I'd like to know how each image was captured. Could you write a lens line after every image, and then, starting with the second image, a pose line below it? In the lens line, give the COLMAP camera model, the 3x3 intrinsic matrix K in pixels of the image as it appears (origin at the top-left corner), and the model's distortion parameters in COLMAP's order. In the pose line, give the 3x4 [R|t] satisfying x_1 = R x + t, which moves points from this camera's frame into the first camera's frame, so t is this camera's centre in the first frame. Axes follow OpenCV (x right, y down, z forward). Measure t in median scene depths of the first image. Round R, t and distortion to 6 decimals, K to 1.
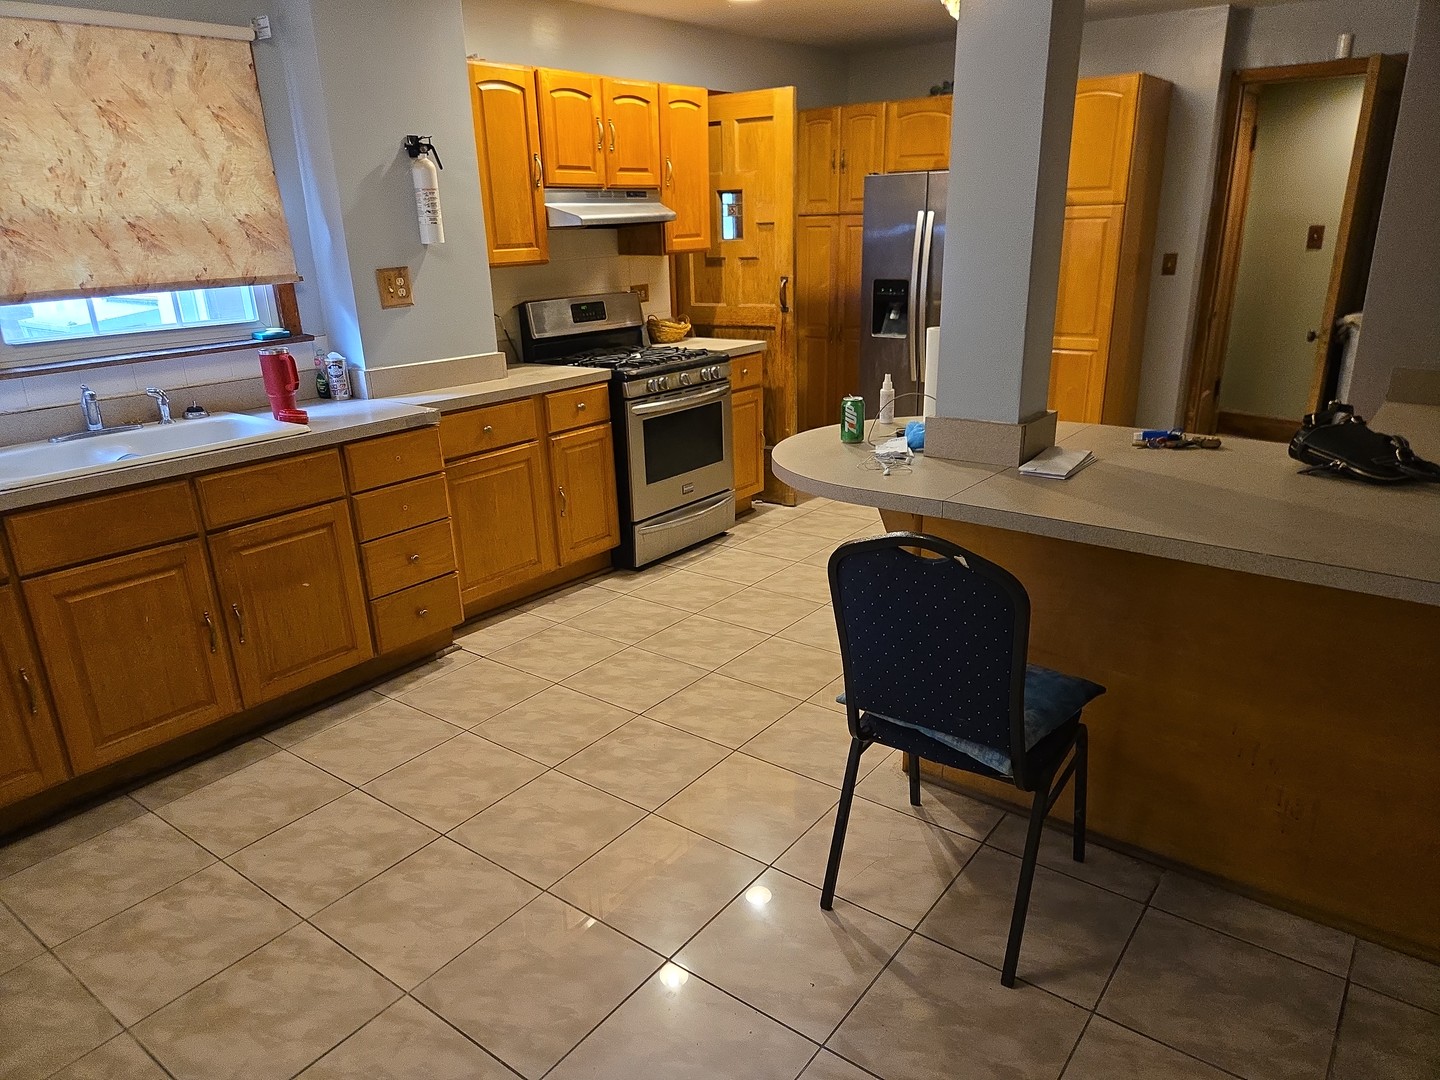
lens RADIAL K [[977.1, 0, 721.0], [0, 977.1, 545.3], [0, 0, 1]] dist [0.090213, -0.070199]
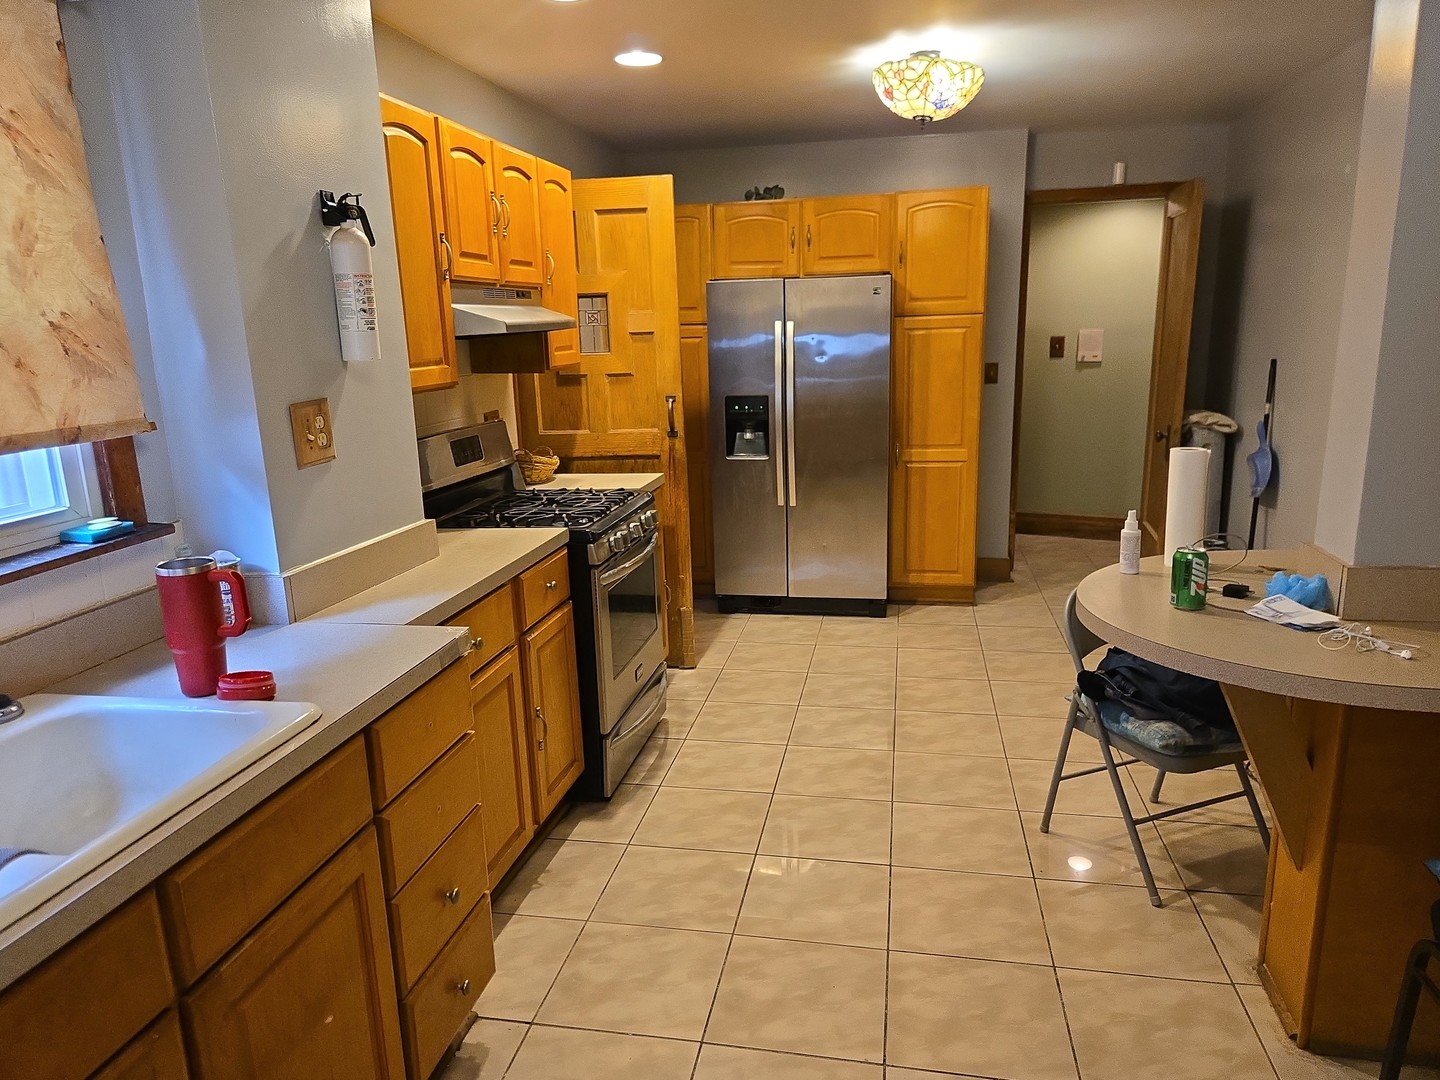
lens RADIAL K [[977.1, 0, 721.0], [0, 977.1, 545.3], [0, 0, 1]] dist [0.090213, -0.070199]
pose [[0.895459, -0.098924, 0.434012, -0.385198], [0.147301, 0.985916, -0.079196, -0.112650], [-0.420065, 0.134847, 0.897419, 0.379451]]
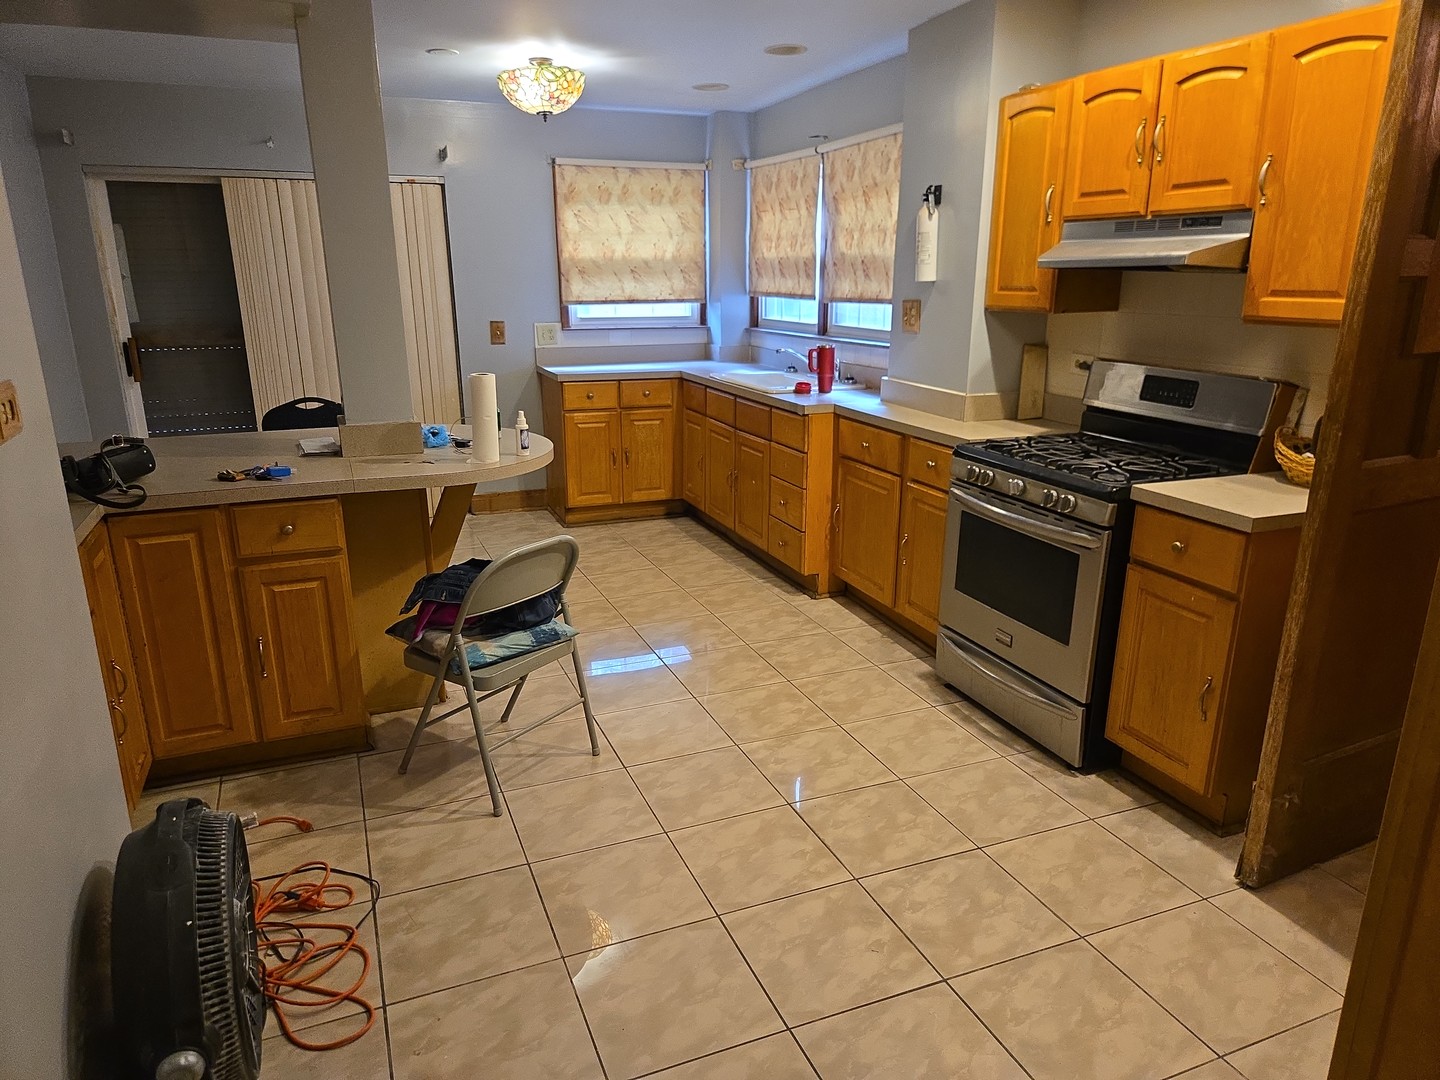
lens RADIAL K [[961.5, 0, 713.8], [0, 961.5, 547.2], [0, 0, 1]] dist [0.081385, -0.078081]
pose [[-0.510245, 0.267801, -0.817272, 0.827162], [-0.260432, 0.857554, 0.443595, -0.487904], [0.819650, 0.439186, -0.367819, 1.388976]]
